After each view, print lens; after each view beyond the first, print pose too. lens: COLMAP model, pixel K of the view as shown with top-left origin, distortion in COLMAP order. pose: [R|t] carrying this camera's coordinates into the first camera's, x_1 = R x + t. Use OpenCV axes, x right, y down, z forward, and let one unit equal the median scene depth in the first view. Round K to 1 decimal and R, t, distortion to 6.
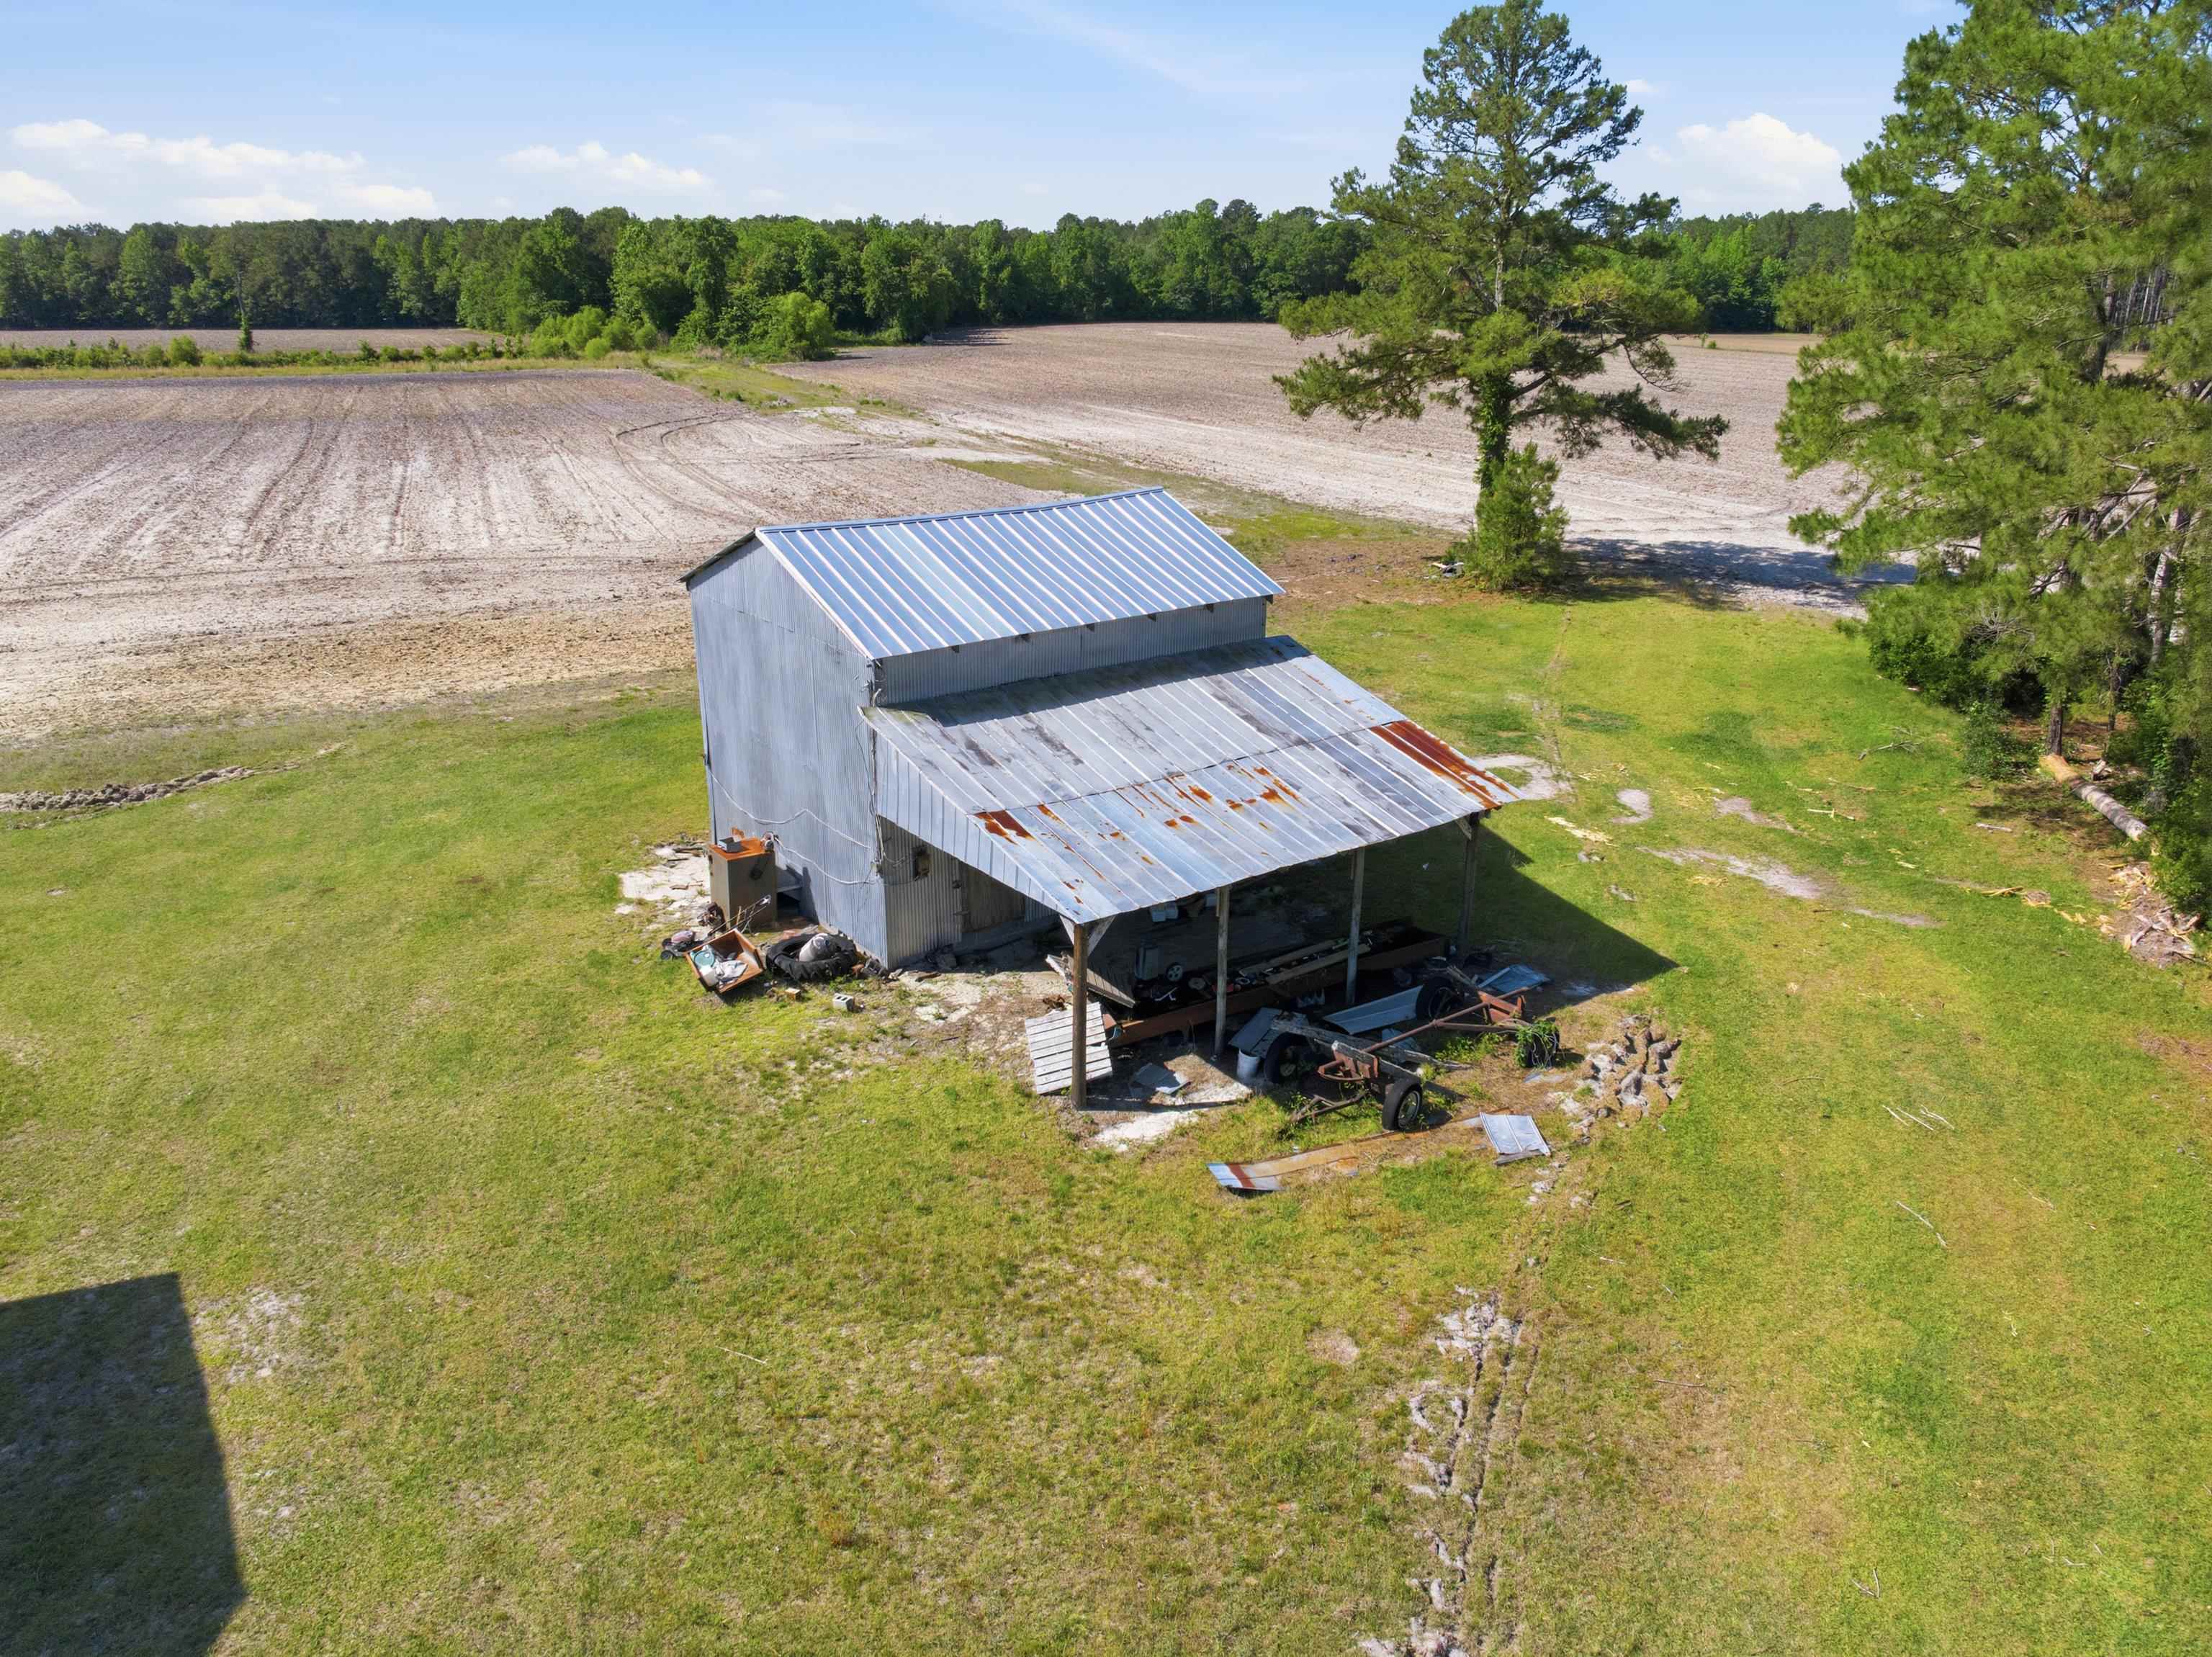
lens RADIAL K [[1568.8, 0, 1116.2], [0, 1568.8, 812.0], [0, 0, 1]] dist [-0.062455, 0.035349]
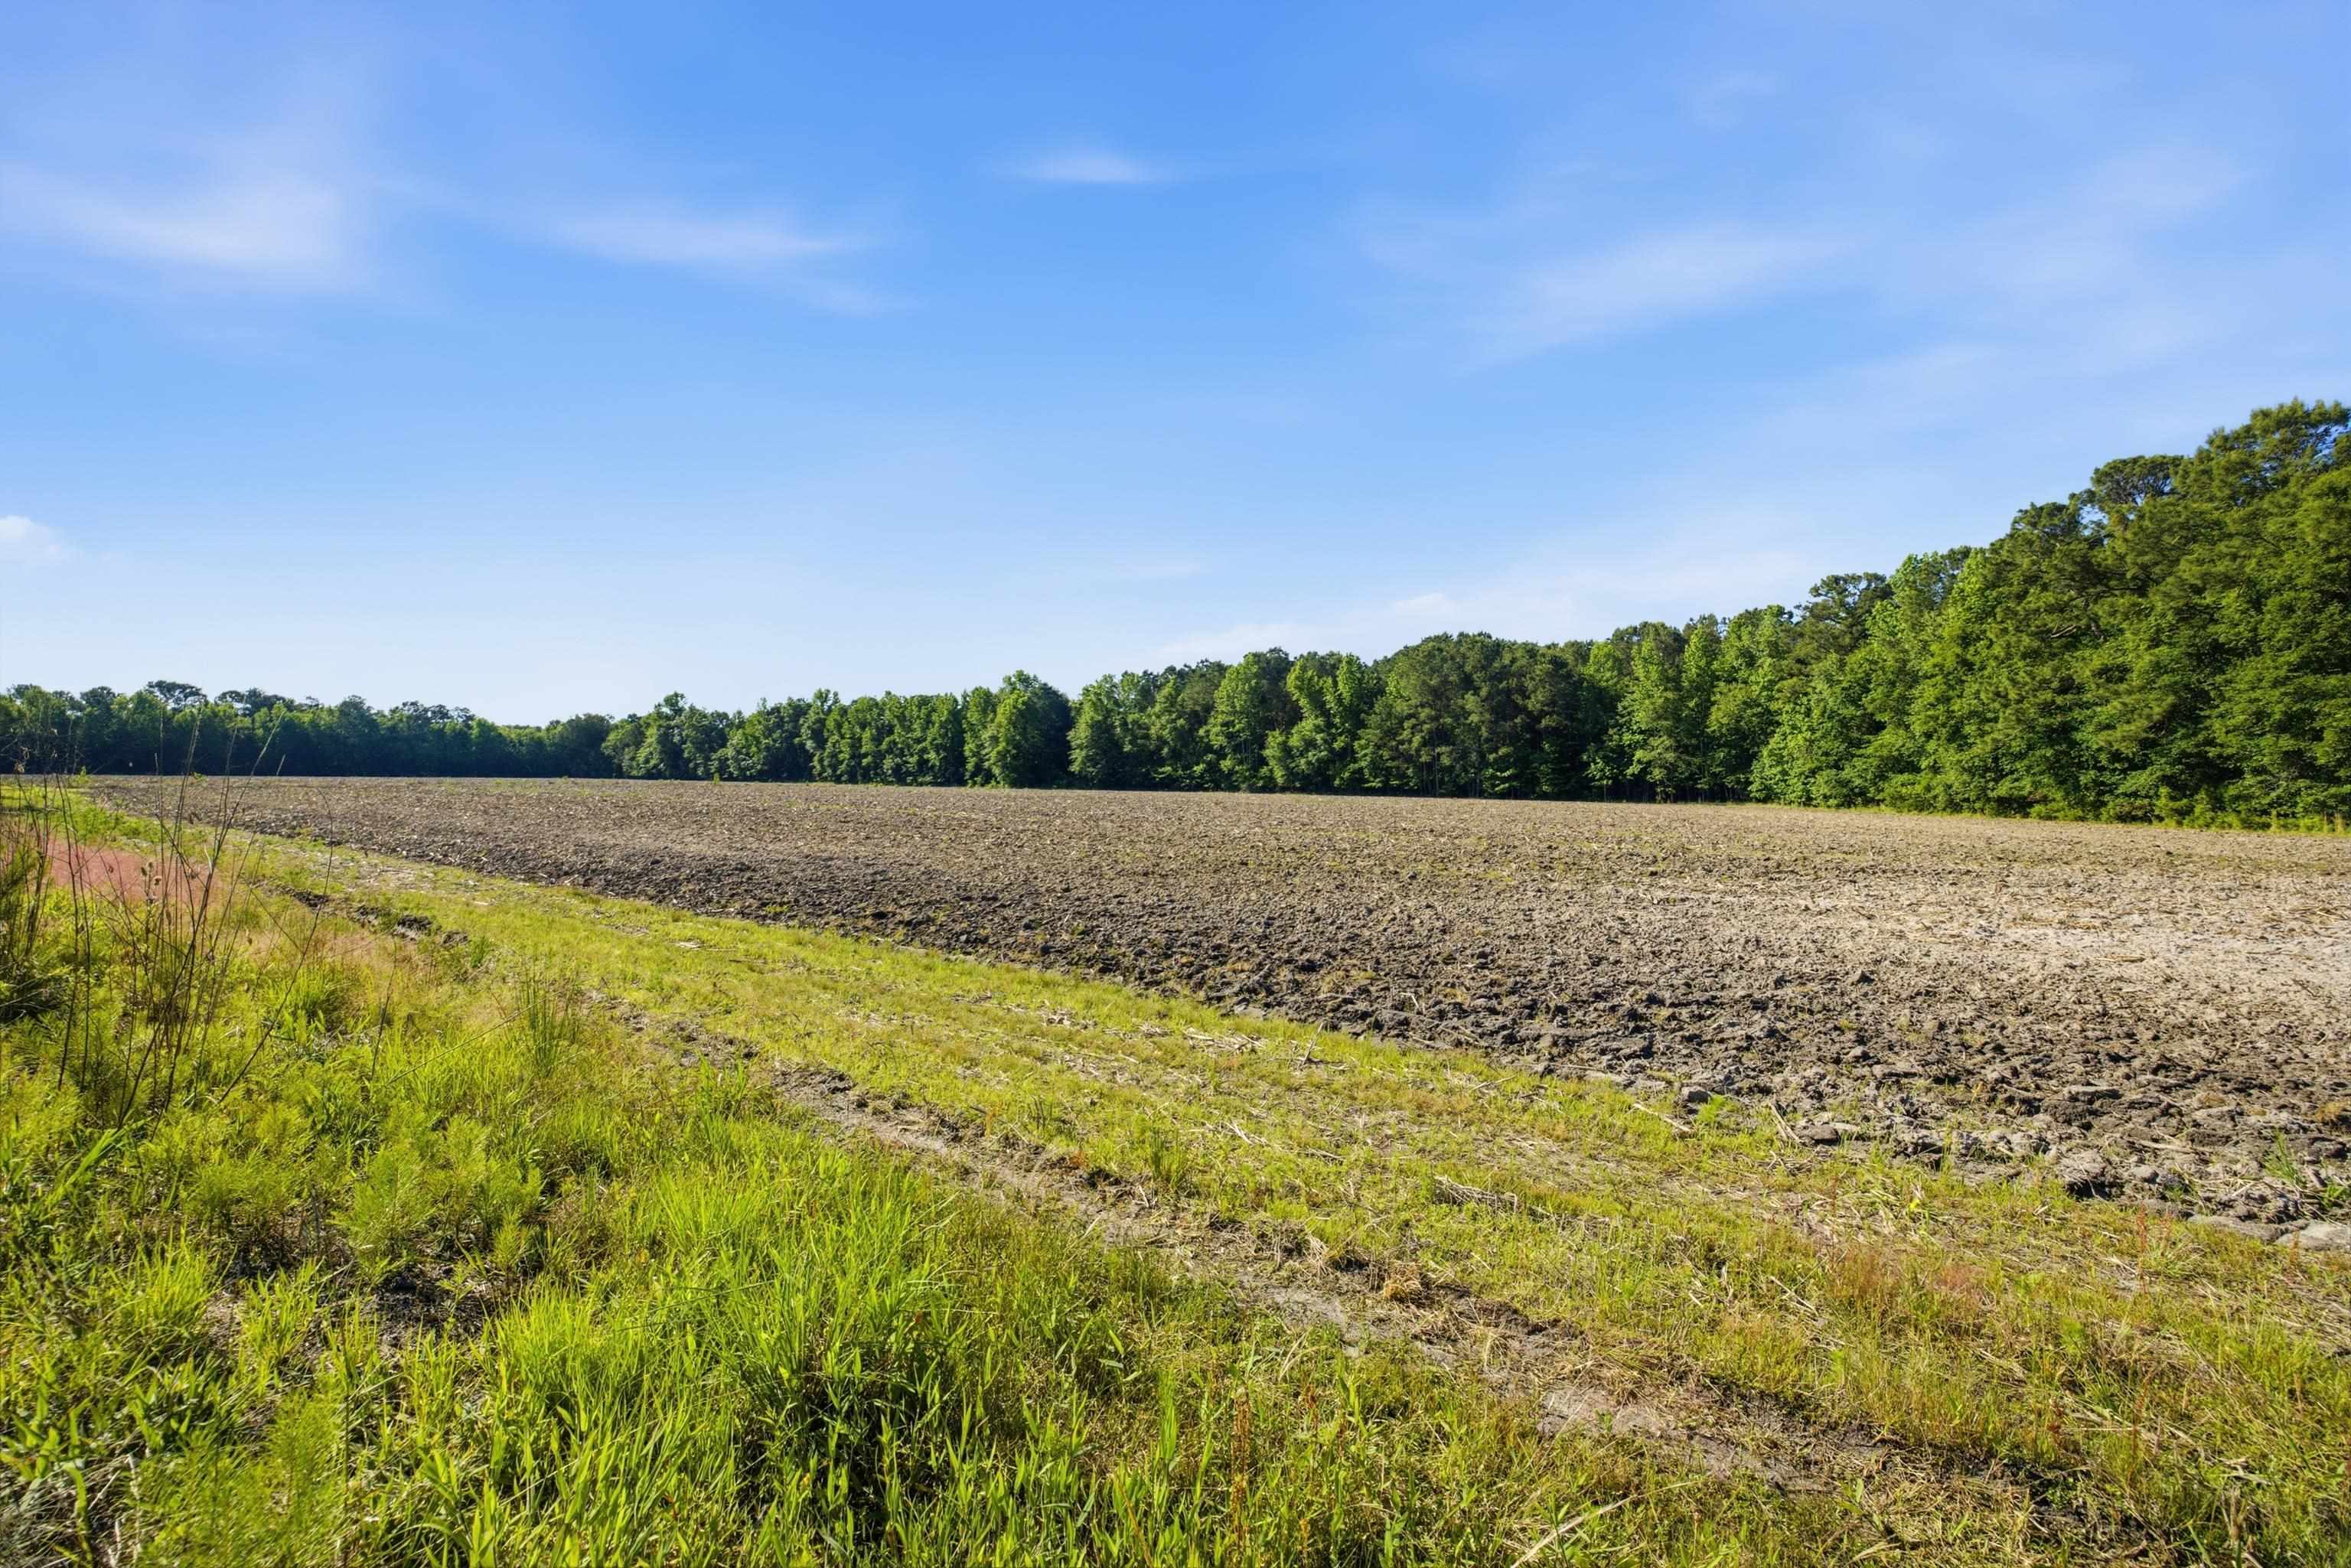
lens RADIAL K [[997.9, 0, 1181.4], [0, 997.9, 784.3], [0, 0, 1]] dist [-0.003281, -0.000092]
pose [[0.751160, 0.003364, -0.660111, -0.568393], [-0.218871, 0.944690, -0.244247, -0.327554], [0.622779, 0.327948, 0.710350, 1.072194]]
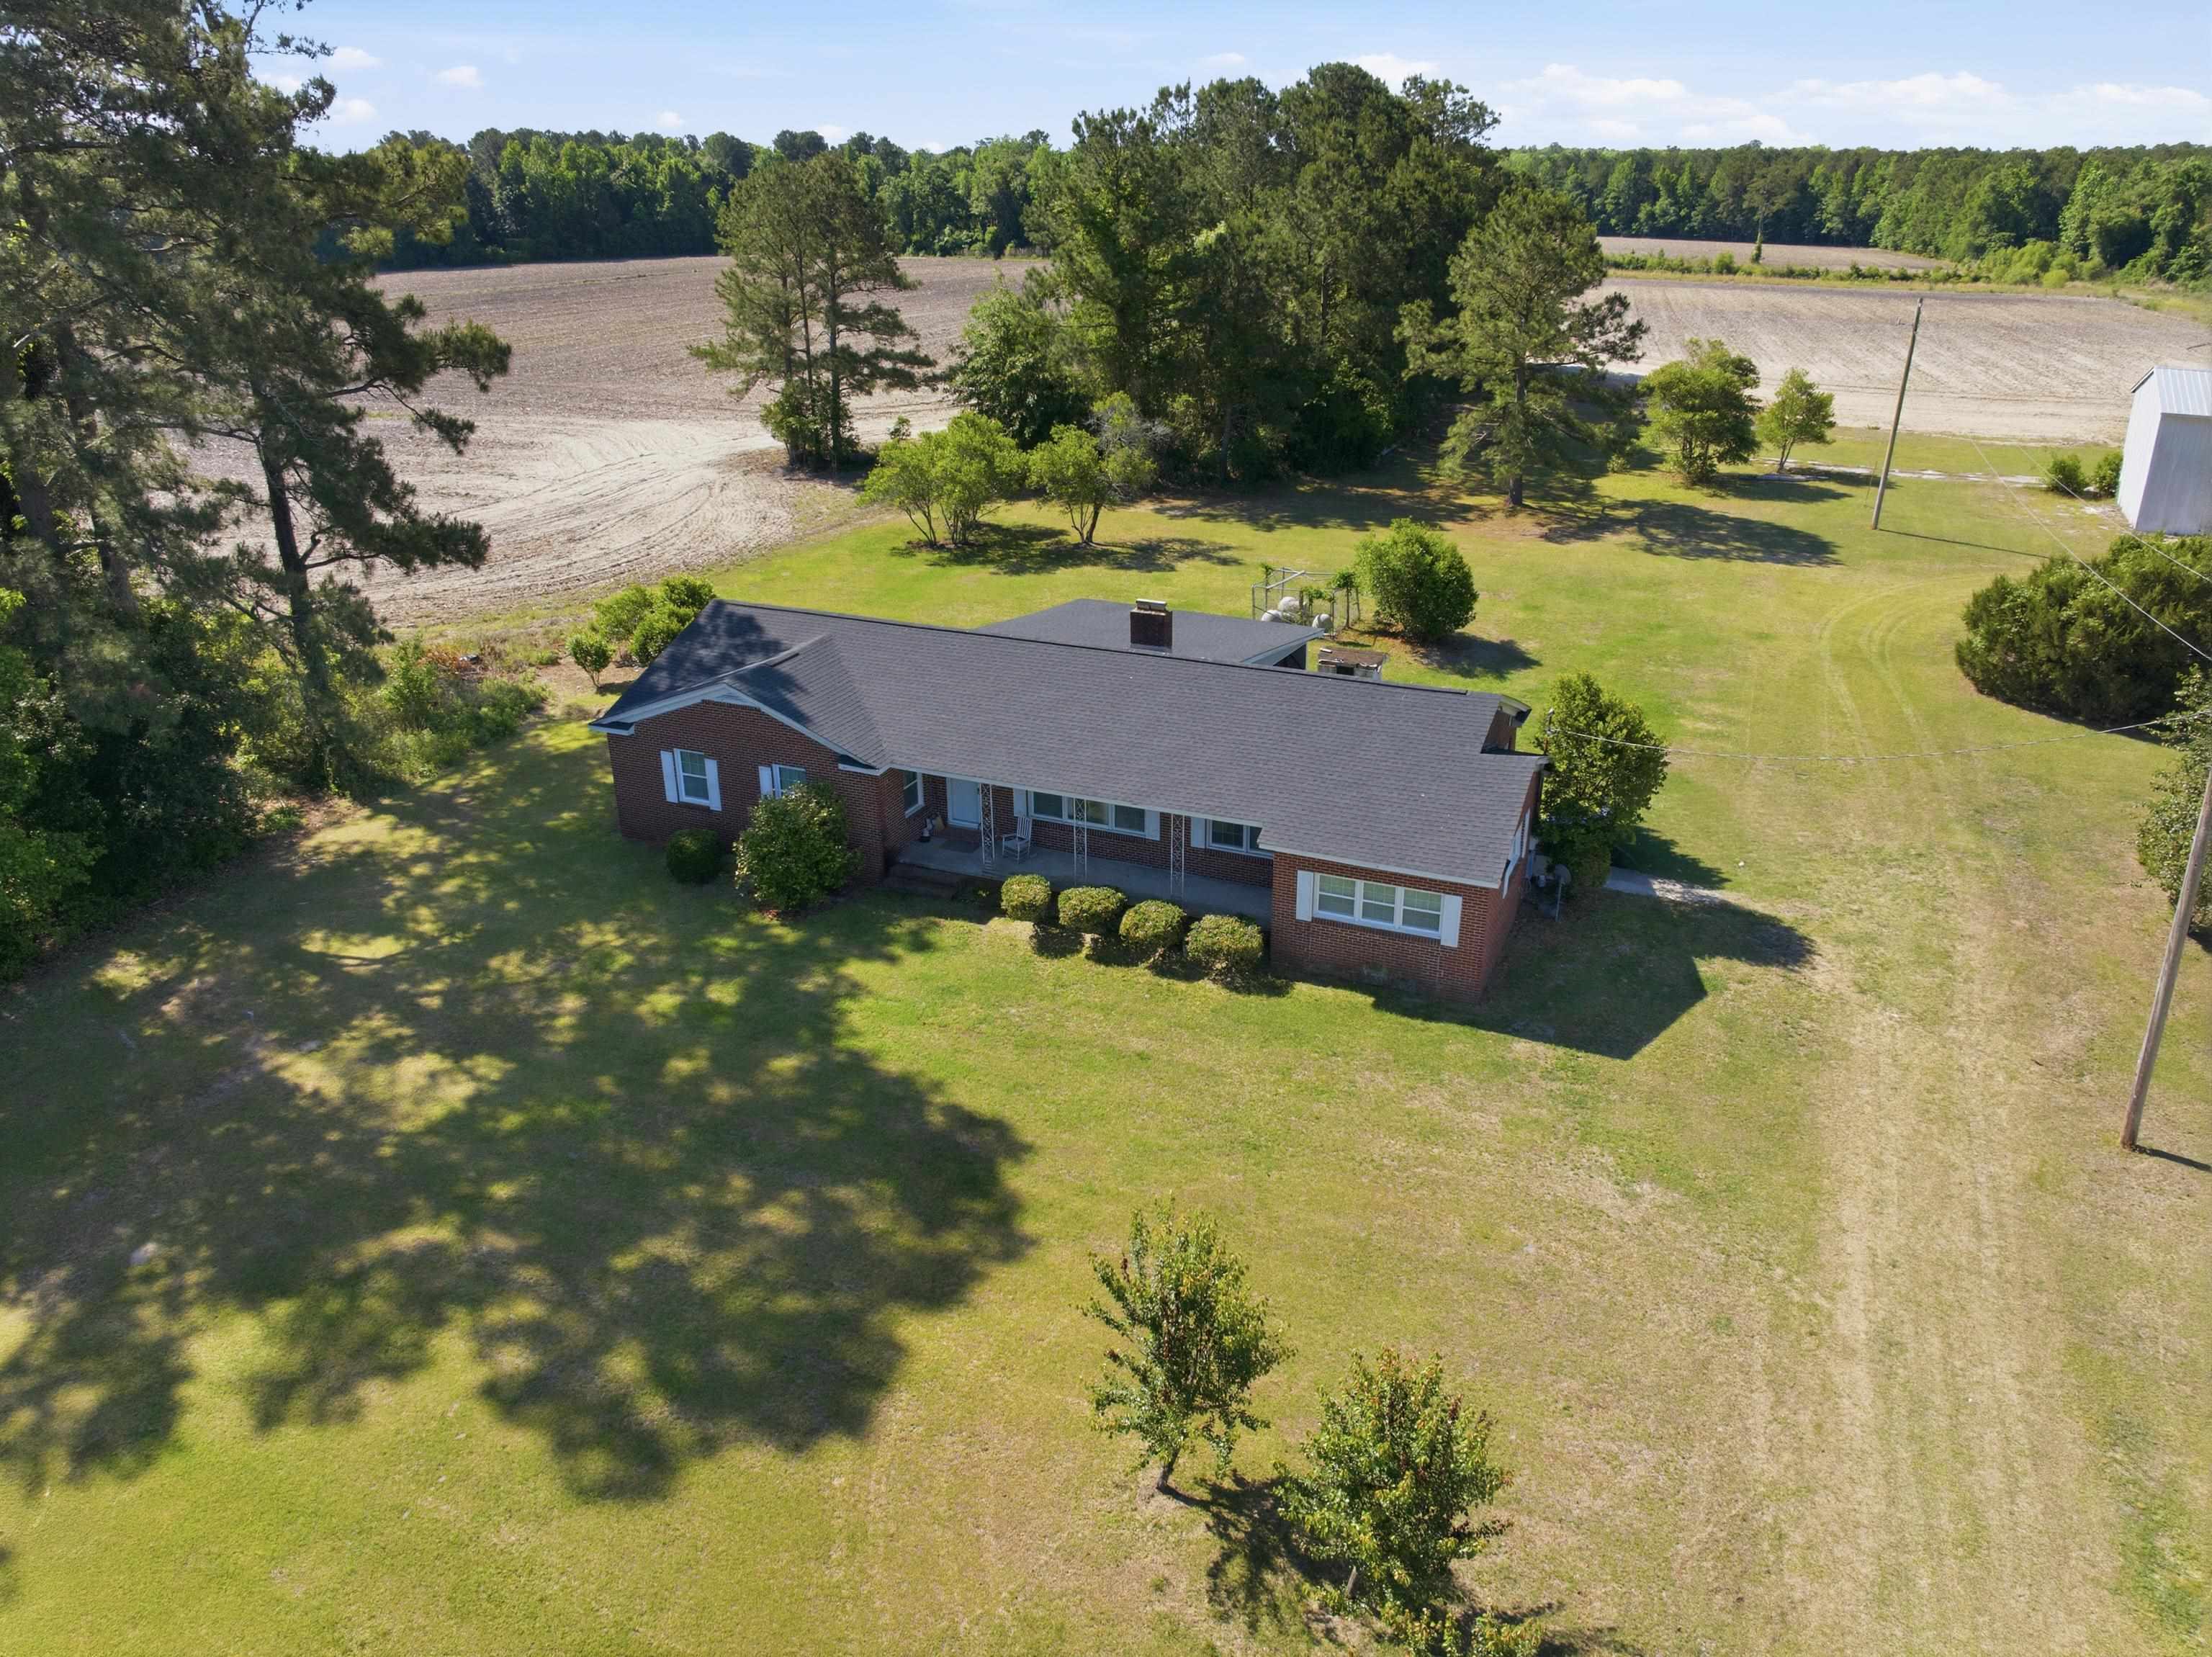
lens RADIAL K [[1568.8, 0, 1112.1], [0, 1568.8, 821.5], [0, 0, 1]] dist [-0.062455, 0.035349]
pose [[0.739674, 0.253683, -0.623320, -0.027559], [-0.214963, 0.966770, 0.138373, 0.104536], [0.637710, 0.031640, 0.769627, -0.378641]]
